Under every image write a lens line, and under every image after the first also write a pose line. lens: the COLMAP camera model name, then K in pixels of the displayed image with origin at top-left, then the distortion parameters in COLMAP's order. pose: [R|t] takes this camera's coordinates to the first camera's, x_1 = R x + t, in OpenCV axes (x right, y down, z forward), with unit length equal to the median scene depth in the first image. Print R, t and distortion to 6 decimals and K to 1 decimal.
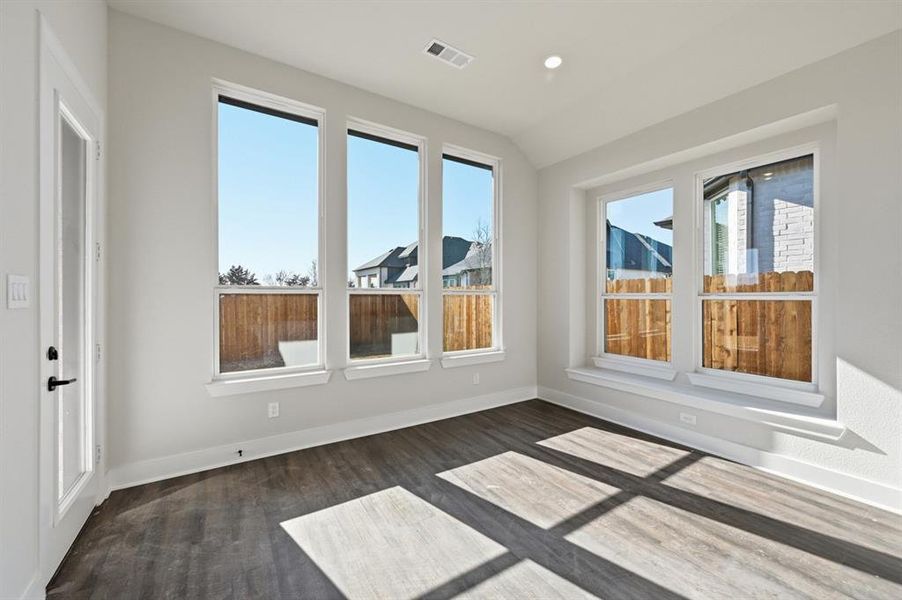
lens RADIAL K [[356.6, 0, 455.8], [0, 356.6, 296.5], [0, 0, 1]] dist [-0.000312, 0.000168]
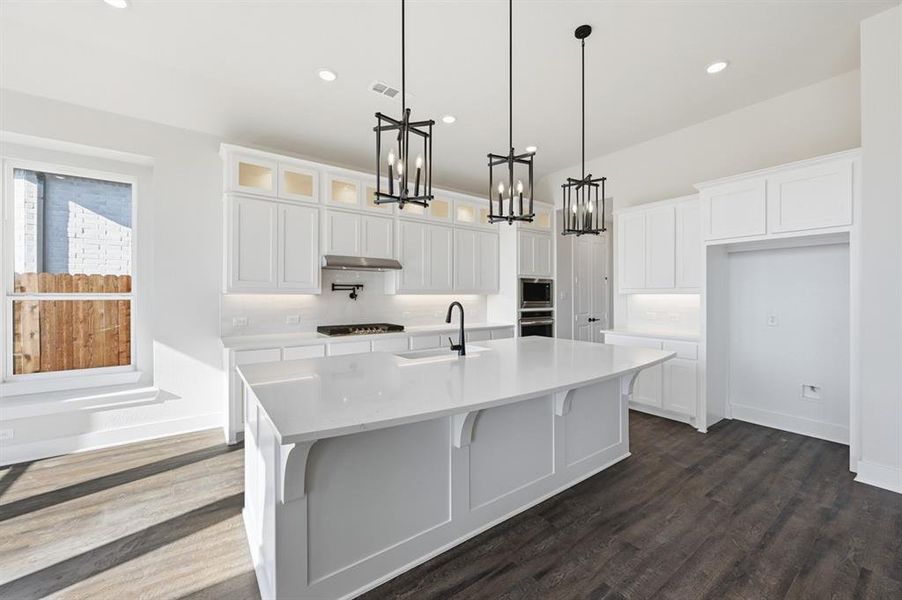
lens RADIAL K [[356.6, 0, 455.8], [0, 356.6, 296.5], [0, 0, 1]] dist [-0.000312, 0.000168]
pose [[-0.050819, -0.000475, 0.998708, -0.219778], [0.000768, 1.000000, 0.000514, -0.000589], [-0.998708, 0.000793, -0.050819, -0.061715]]
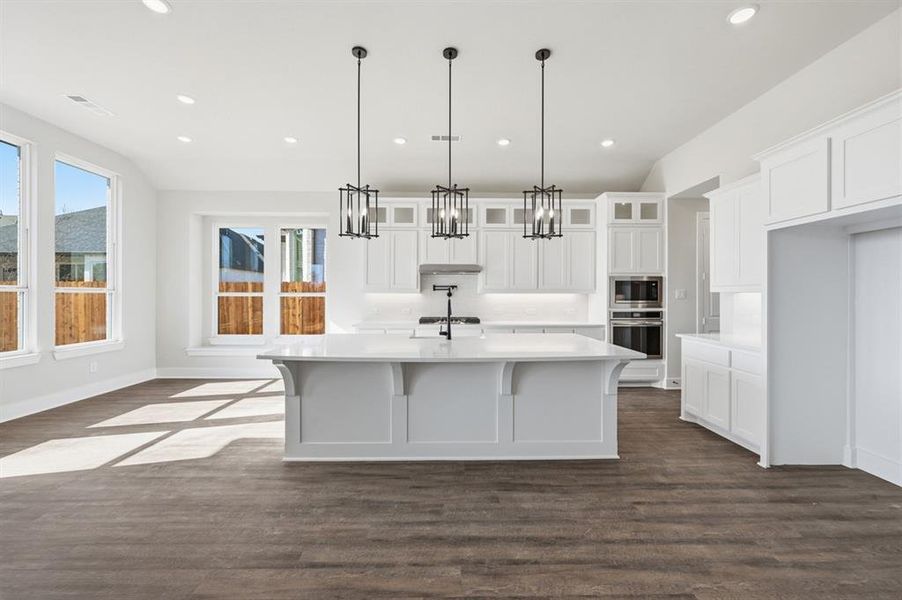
lens RADIAL K [[356.6, 0, 455.8], [0, 356.6, 296.5], [0, 0, 1]] dist [-0.000312, 0.000168]
pose [[0.532781, -0.001641, 0.846252, -0.281013], [-0.002279, 0.999992, 0.003374, 0.000973], [-0.846250, -0.003726, 0.532773, -0.557591]]
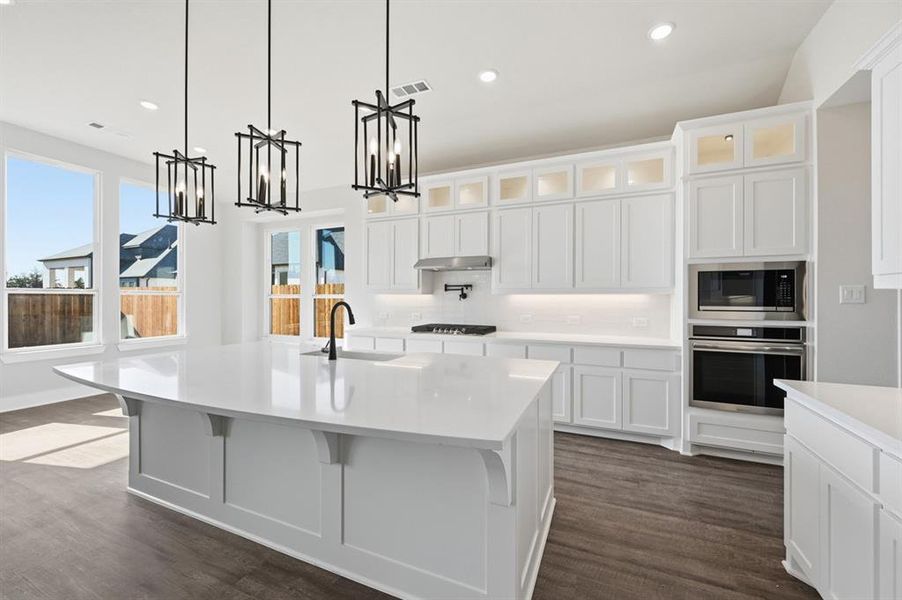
lens RADIAL K [[359.3, 0, 458.9], [0, 359.3, 296.9], [0, 0, 1]] dist [-0.000780, -0.000158]
pose [[0.836443, 0.003067, 0.548046, 0.259650], [-0.002917, 0.999995, -0.001144, 0.001866], [-0.548047, -0.000642, 0.836448, -0.705011]]
